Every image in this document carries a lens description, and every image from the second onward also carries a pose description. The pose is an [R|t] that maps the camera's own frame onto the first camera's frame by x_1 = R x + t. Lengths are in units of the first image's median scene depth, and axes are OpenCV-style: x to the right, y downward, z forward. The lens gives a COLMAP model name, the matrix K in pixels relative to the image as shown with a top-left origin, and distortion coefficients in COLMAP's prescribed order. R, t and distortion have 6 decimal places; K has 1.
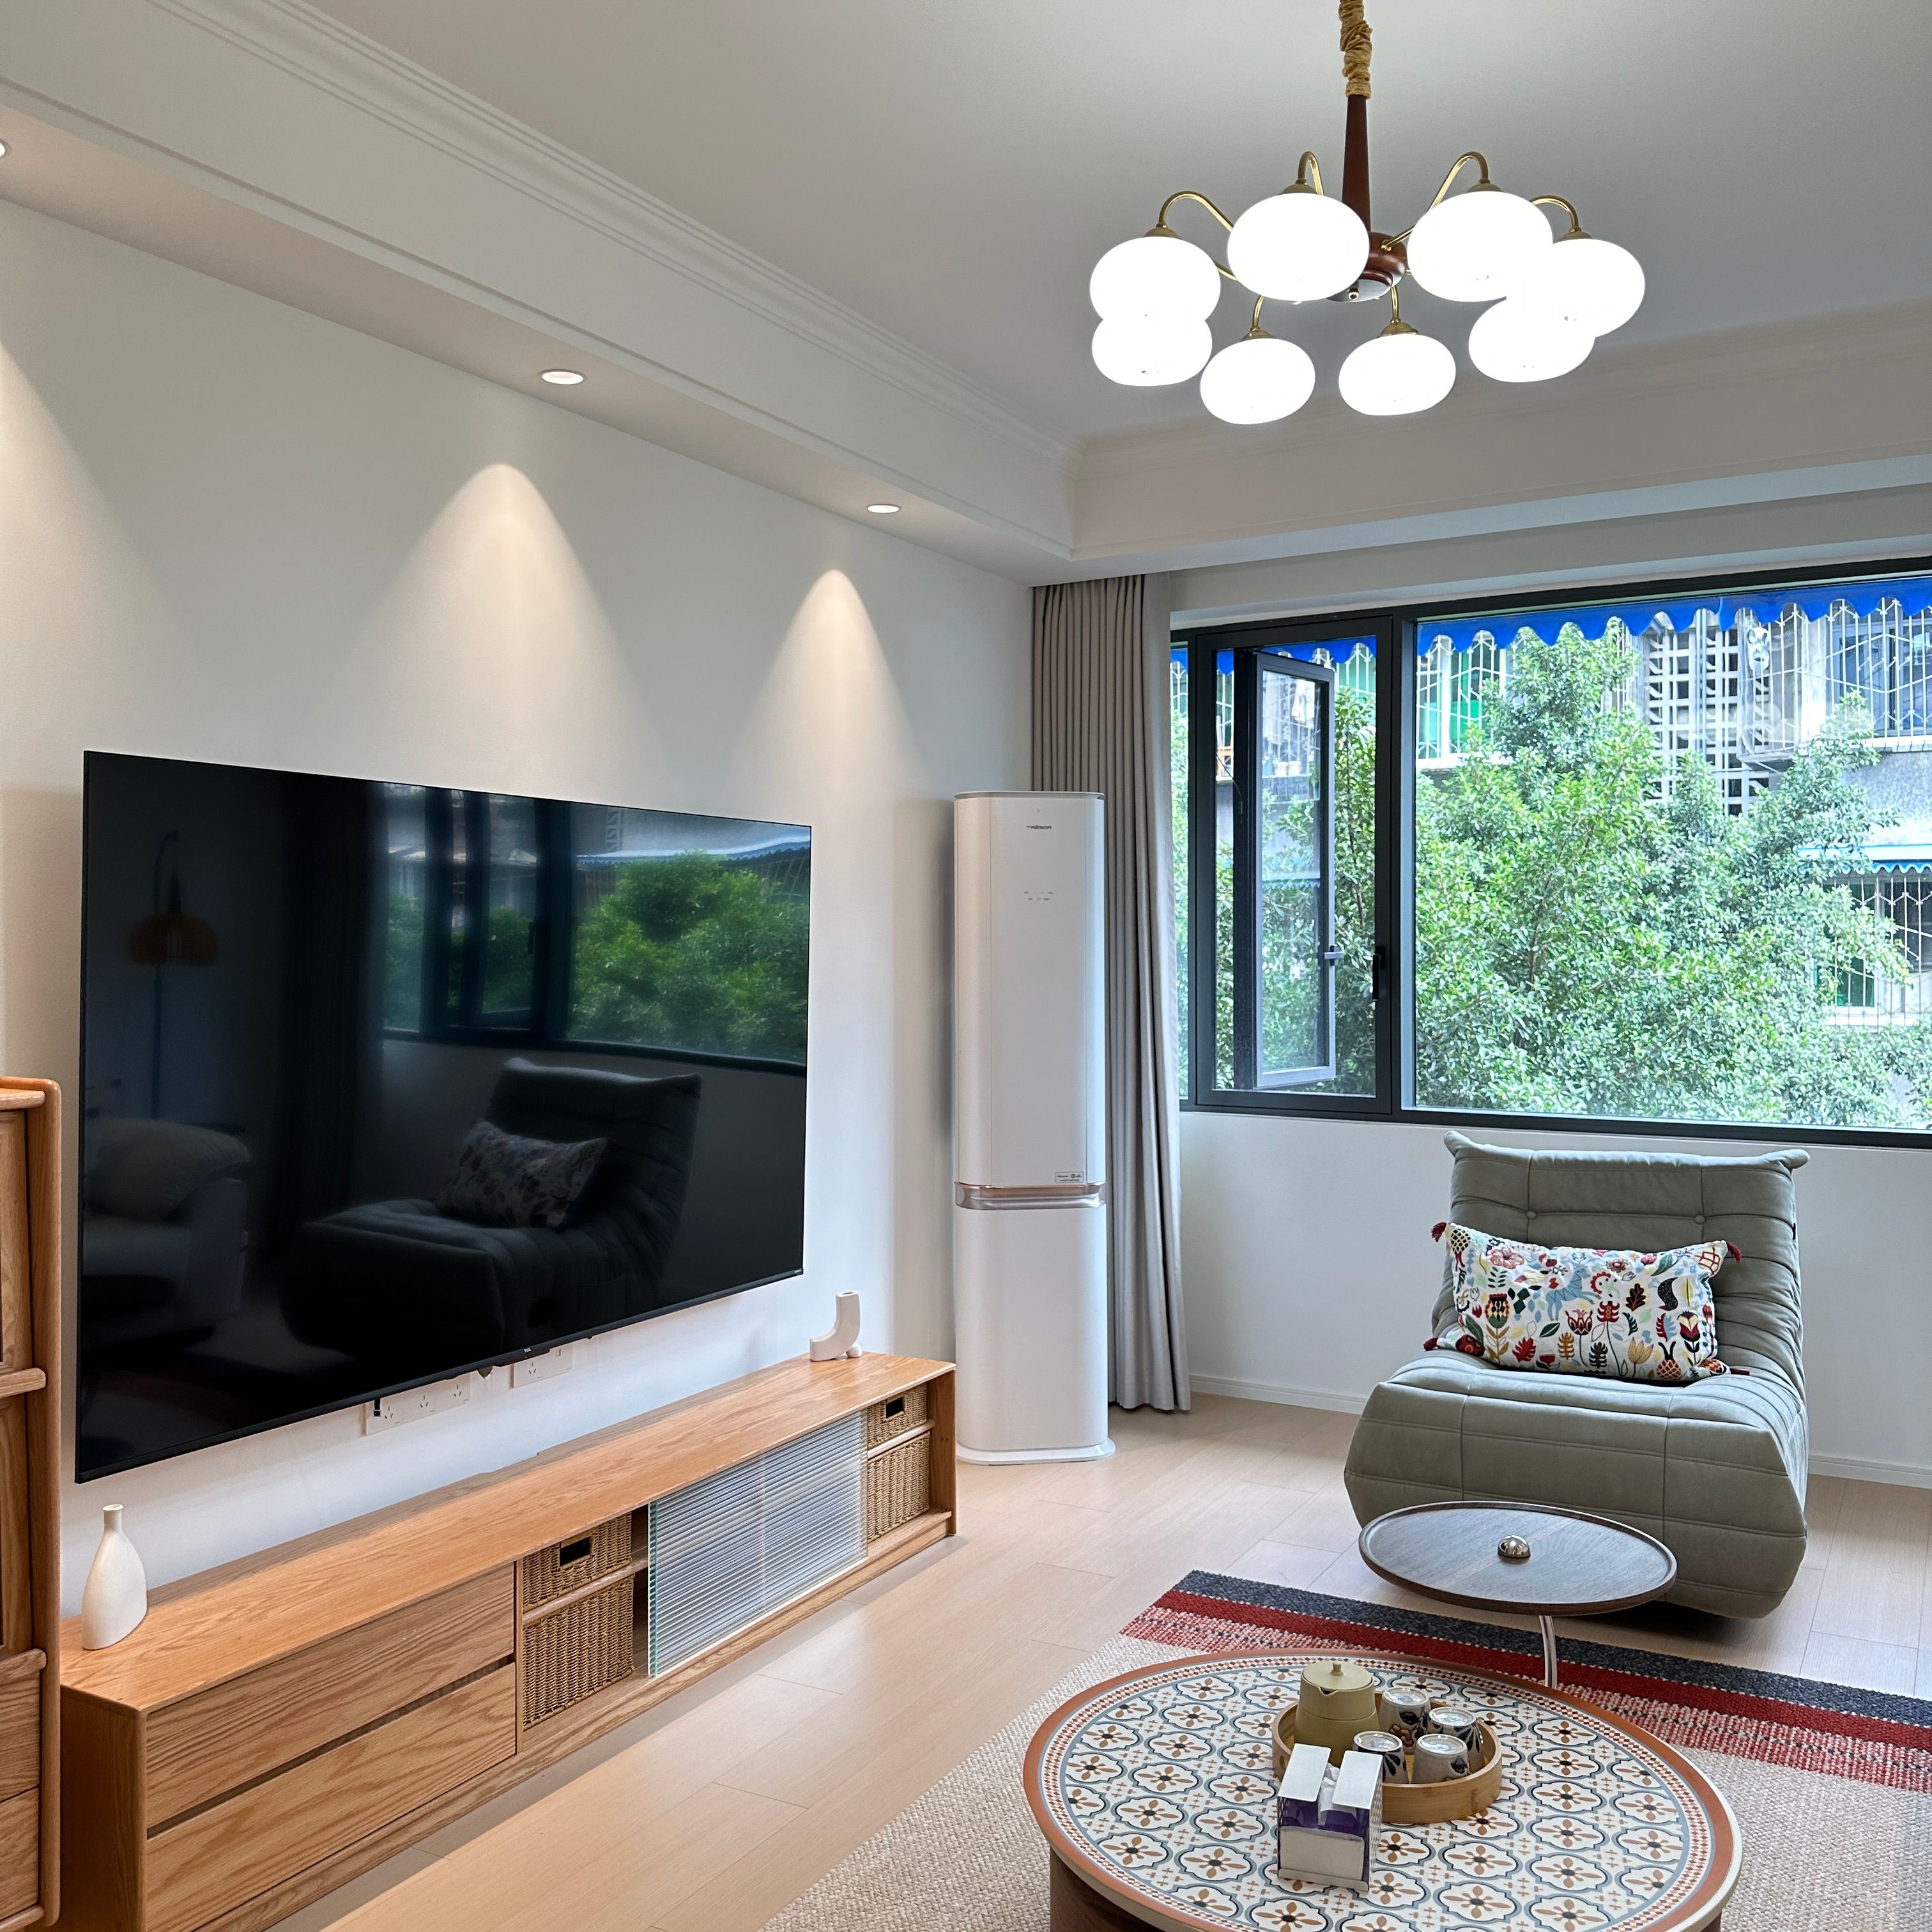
lens RADIAL K [[1773.0, 0, 964.8], [0, 1773.0, 910.5], [0, 0, 1]] dist [0.064695, -0.217814]
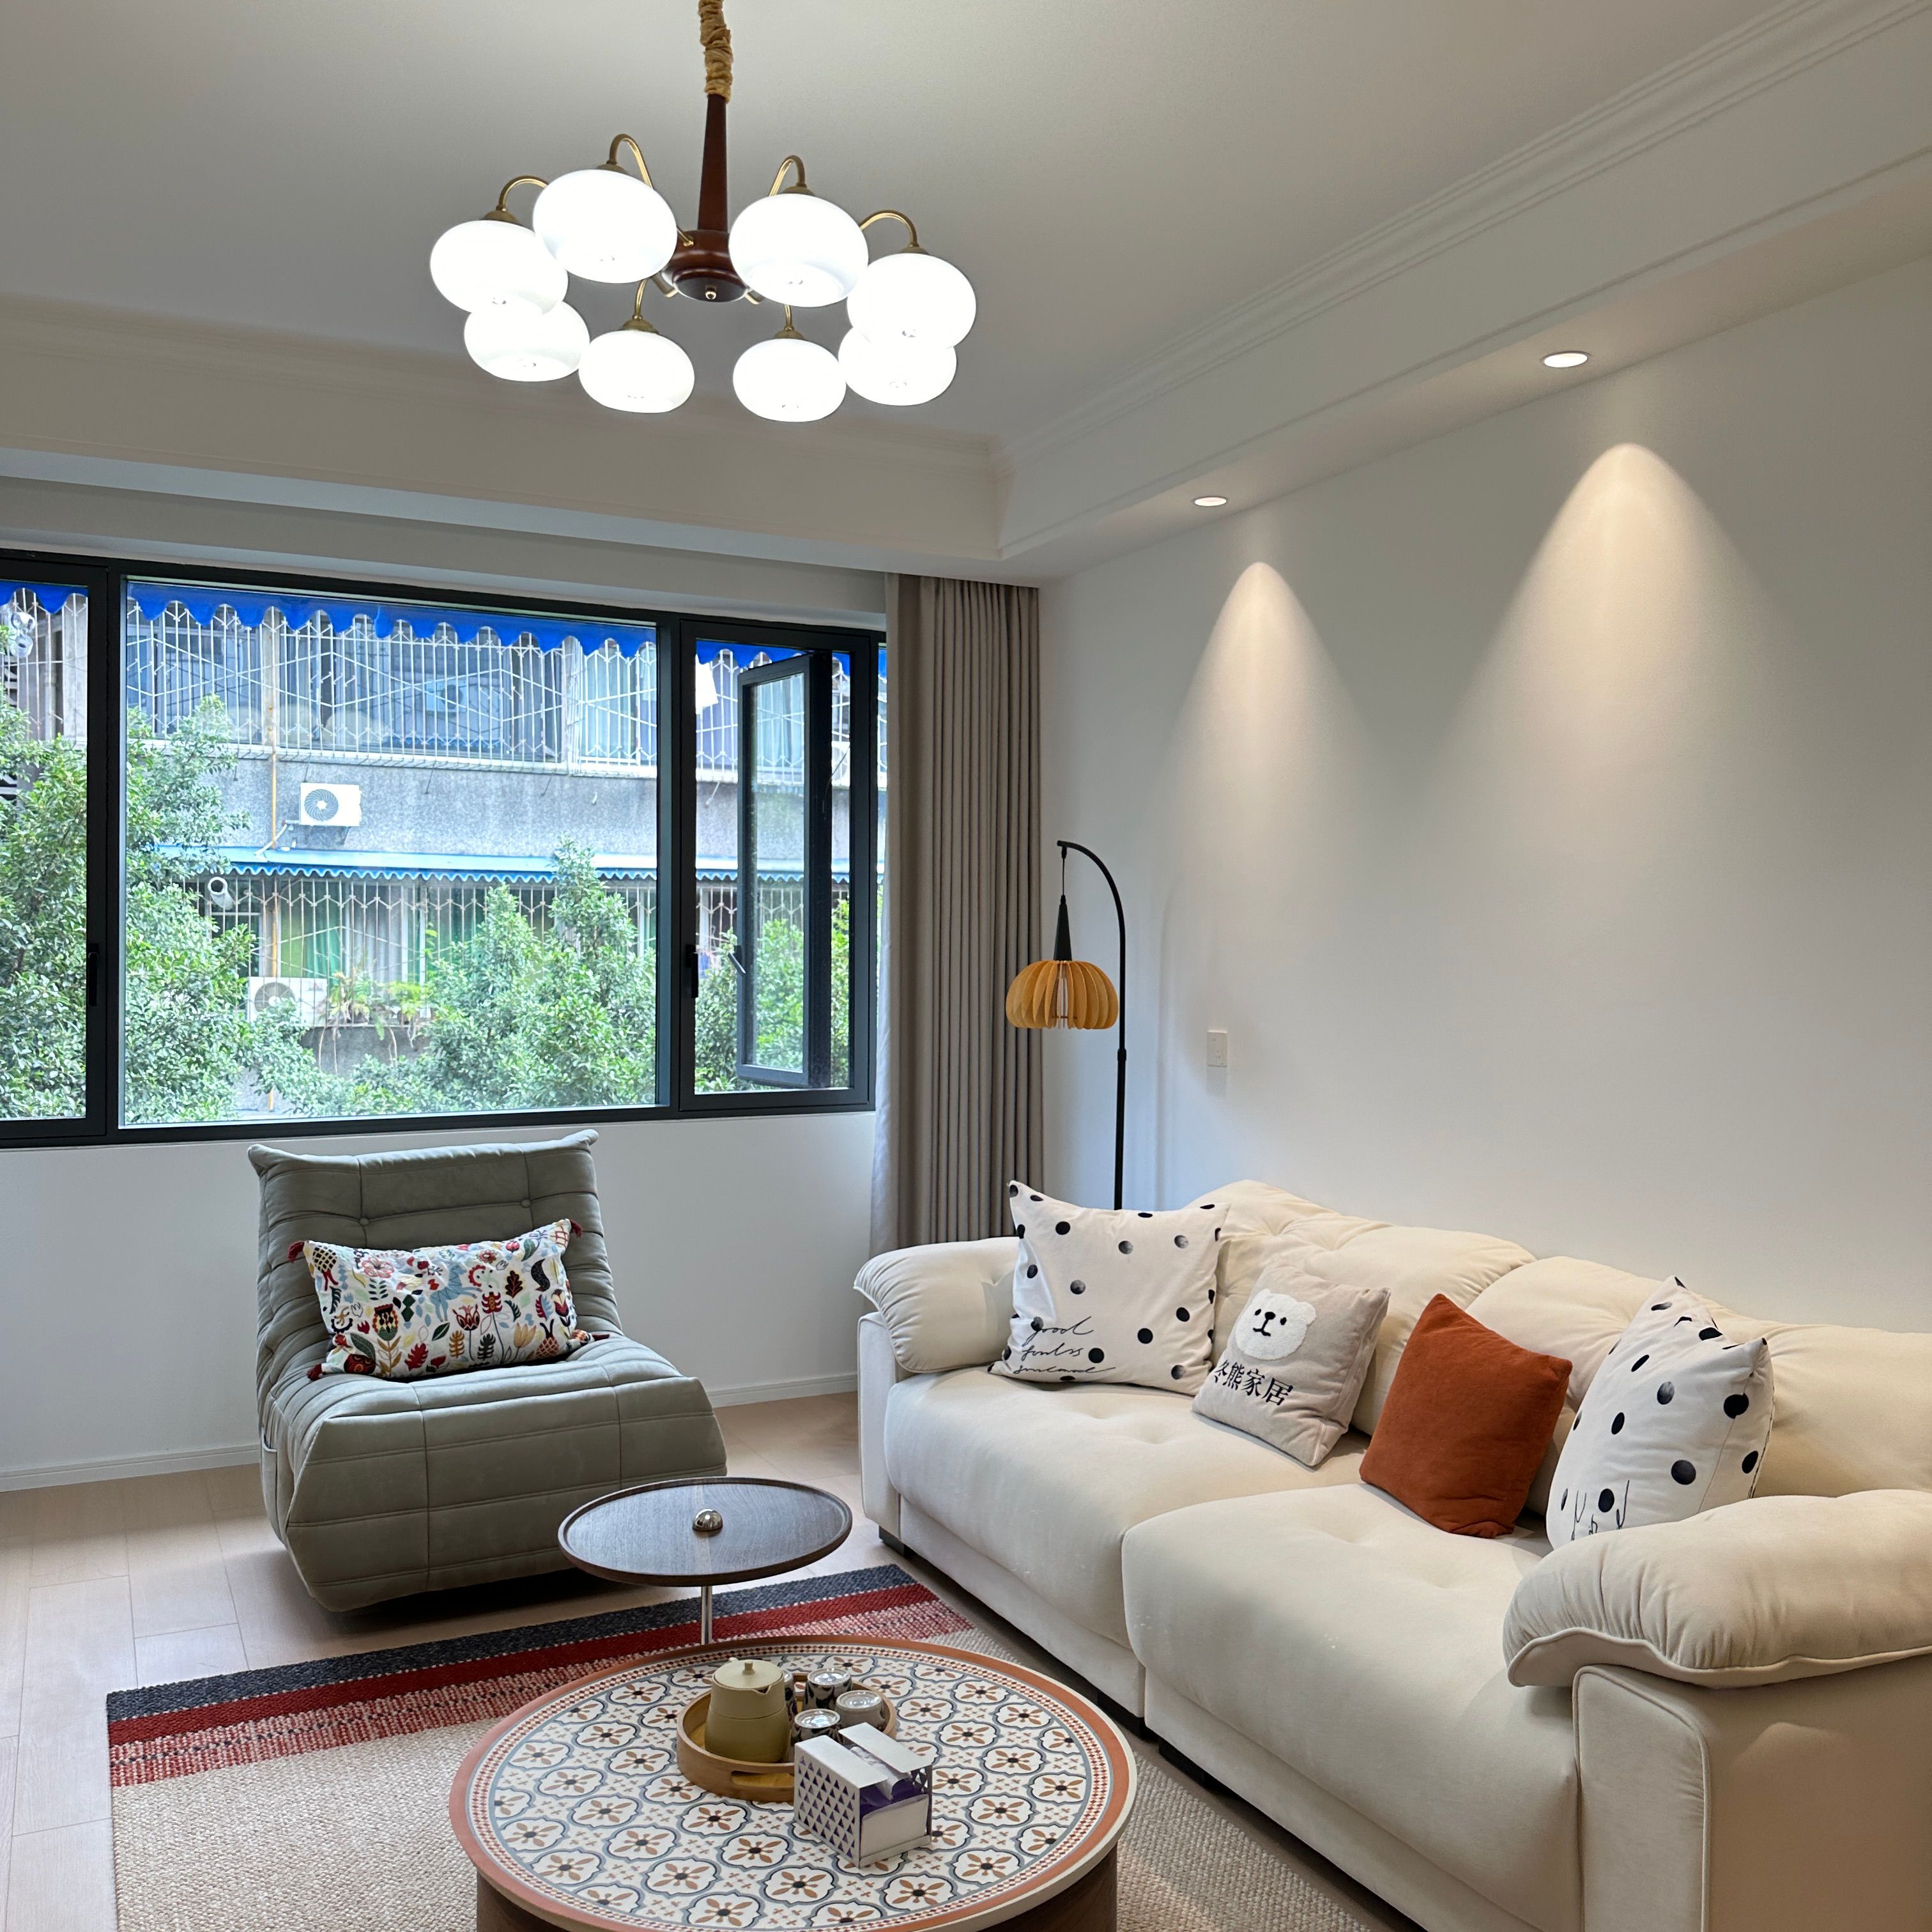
lens RADIAL K [[1778.1, 0, 970.6], [0, 1778.1, 902.5], [0, 0, 1]] dist [0.004207, -0.081921]
pose [[0.548729, 0.014565, 0.835874, -0.340192], [-0.012128, 0.999882, -0.009461, 0.002269], [-0.835912, -0.004946, 0.548840, 0.211270]]
